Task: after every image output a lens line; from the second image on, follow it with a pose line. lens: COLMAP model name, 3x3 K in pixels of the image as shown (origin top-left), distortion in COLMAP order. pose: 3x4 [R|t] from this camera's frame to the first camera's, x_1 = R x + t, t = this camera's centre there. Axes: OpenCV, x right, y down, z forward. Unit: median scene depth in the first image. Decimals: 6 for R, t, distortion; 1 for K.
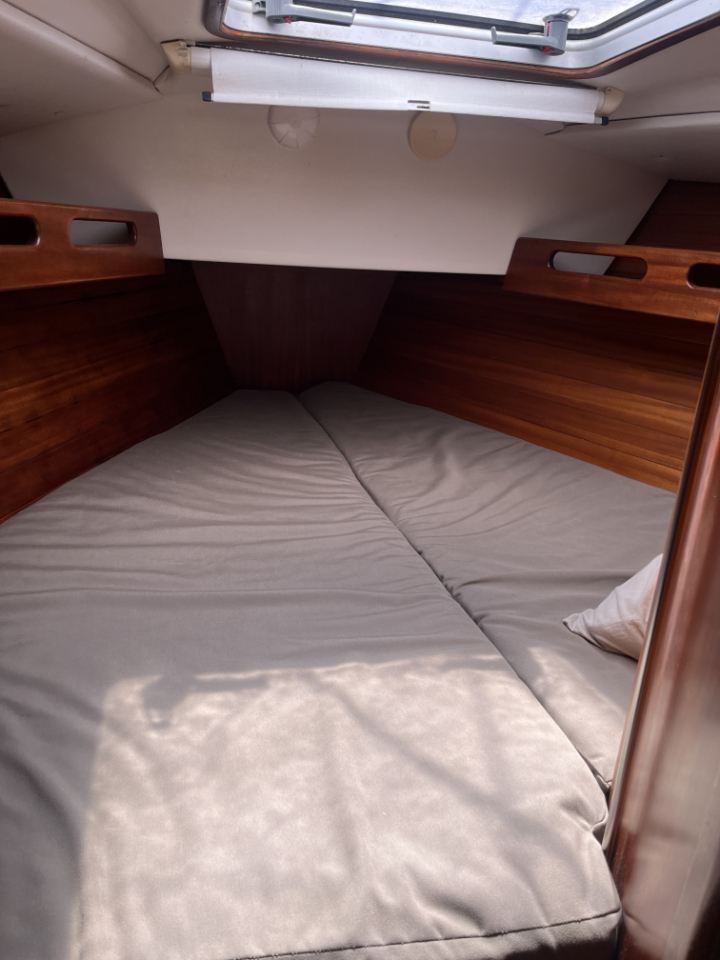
lens RADIAL K [[733.5, 0, 352.7], [0, 733.5, 480.5], [0, 0, 1]] dist [0.066105, -0.081288]
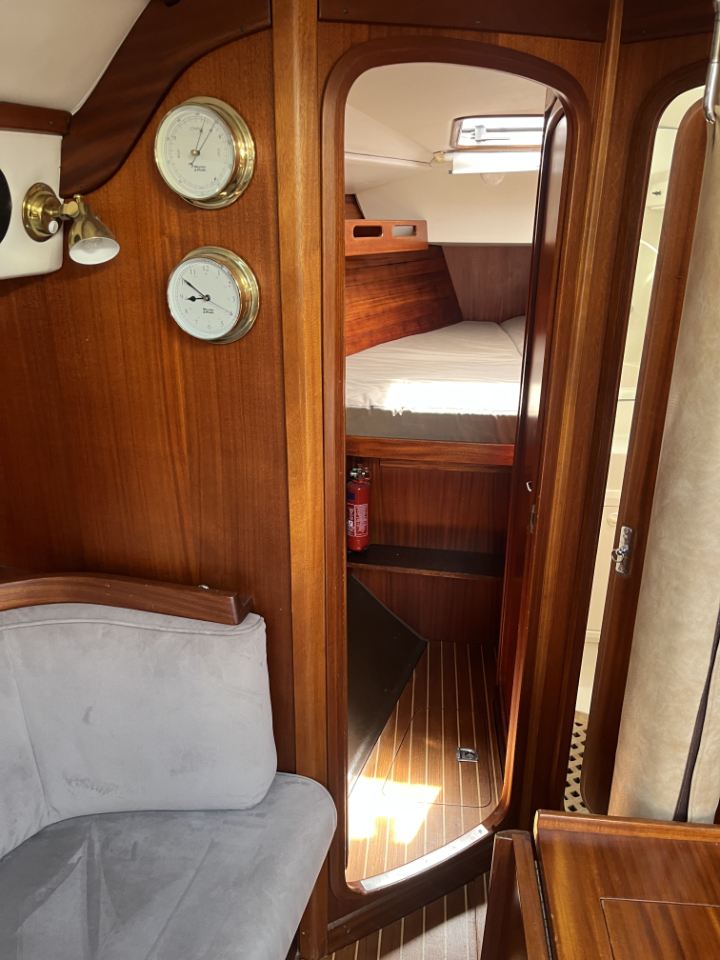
lens RADIAL K [[733.5, 0, 356.9], [0, 733.5, 486.8], [0, 0, 1]] dist [0.066105, -0.081288]
pose [[0.947317, 0.061212, -0.314393, 0.278364], [-0.056969, 0.998118, 0.022676, 0.391532], [0.315190, -0.003571, 0.949022, -1.154292]]
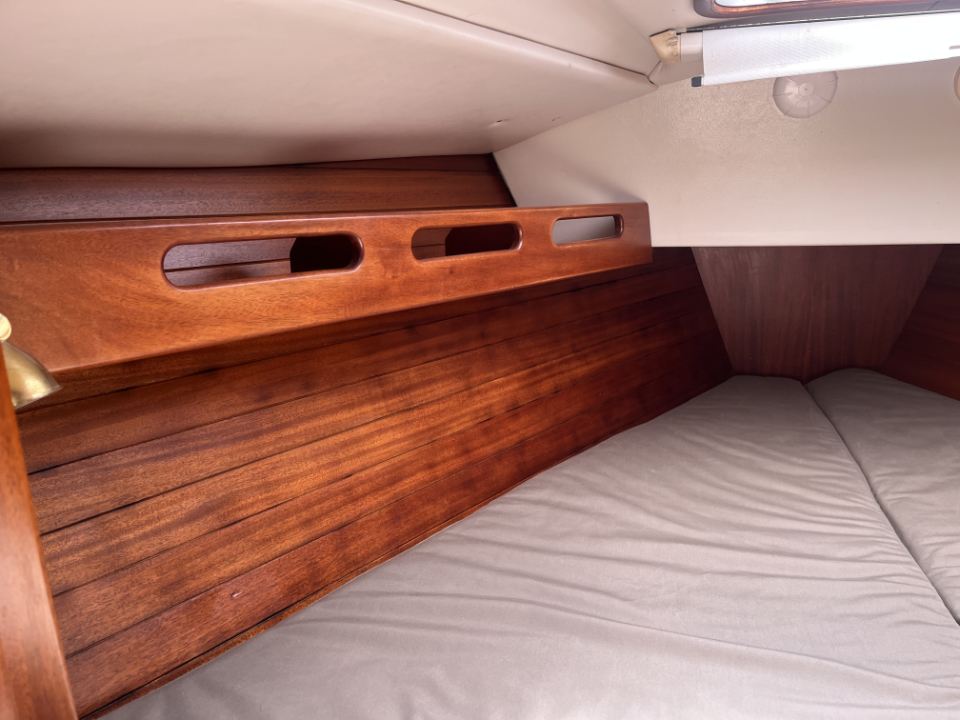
lens RADIAL K [[733.5, 0, 481.9], [0, 733.5, 364.7], [0, 0, 1]] dist [0.066105, -0.081288]
pose [[0.874159, 0.026115, -0.484937, 0.023282], [-0.080675, 0.992488, -0.091979, -0.046215], [0.478892, 0.119526, 0.869699, 0.084067]]
